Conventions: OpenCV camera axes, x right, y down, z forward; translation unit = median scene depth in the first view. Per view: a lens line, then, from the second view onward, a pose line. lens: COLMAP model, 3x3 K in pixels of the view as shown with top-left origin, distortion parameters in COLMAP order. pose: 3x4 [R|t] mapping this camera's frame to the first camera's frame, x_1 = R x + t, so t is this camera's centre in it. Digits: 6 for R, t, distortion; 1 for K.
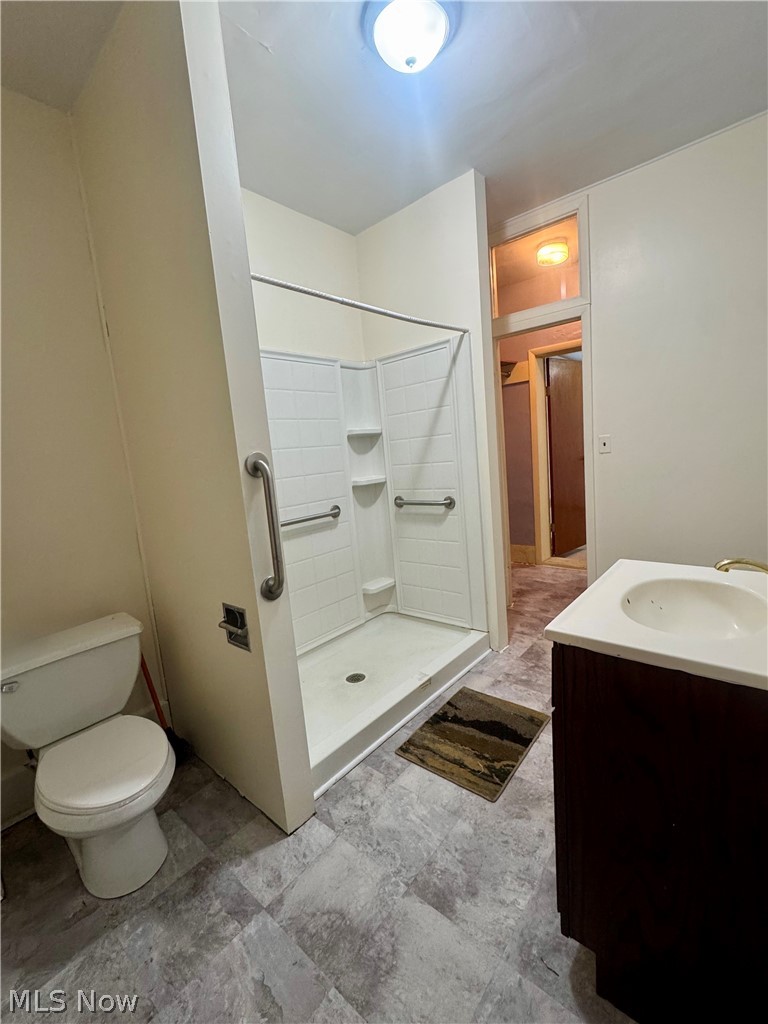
lens RADIAL K [[437.7, 0, 386.4], [0, 437.7, 510.8], [0, 0, 1]] dist [-0.001316, -0.000240]
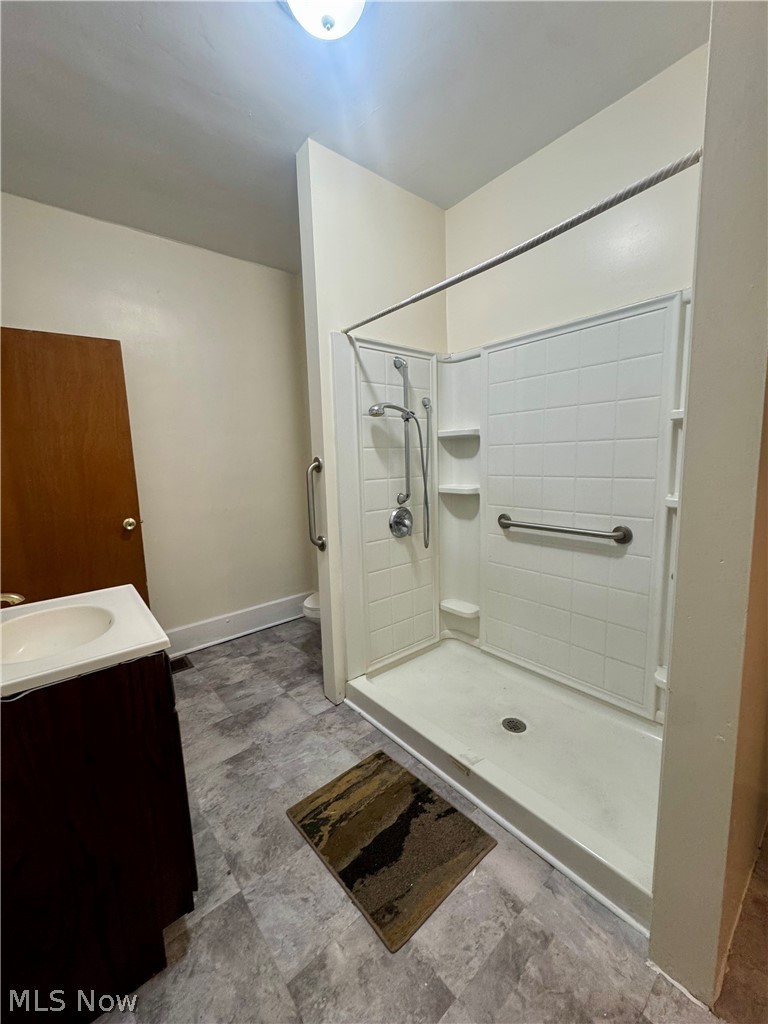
lens RADIAL K [[406.4, 0, 387.2], [0, 406.4, 512.6], [0, 0, 1]] dist [-0.003445, -0.000243]
pose [[-0.162373, 0.218810, -0.962163, 0.917071], [-0.089094, 0.967869, 0.235143, -0.249738], [0.982699, 0.123904, -0.137661, 1.202772]]
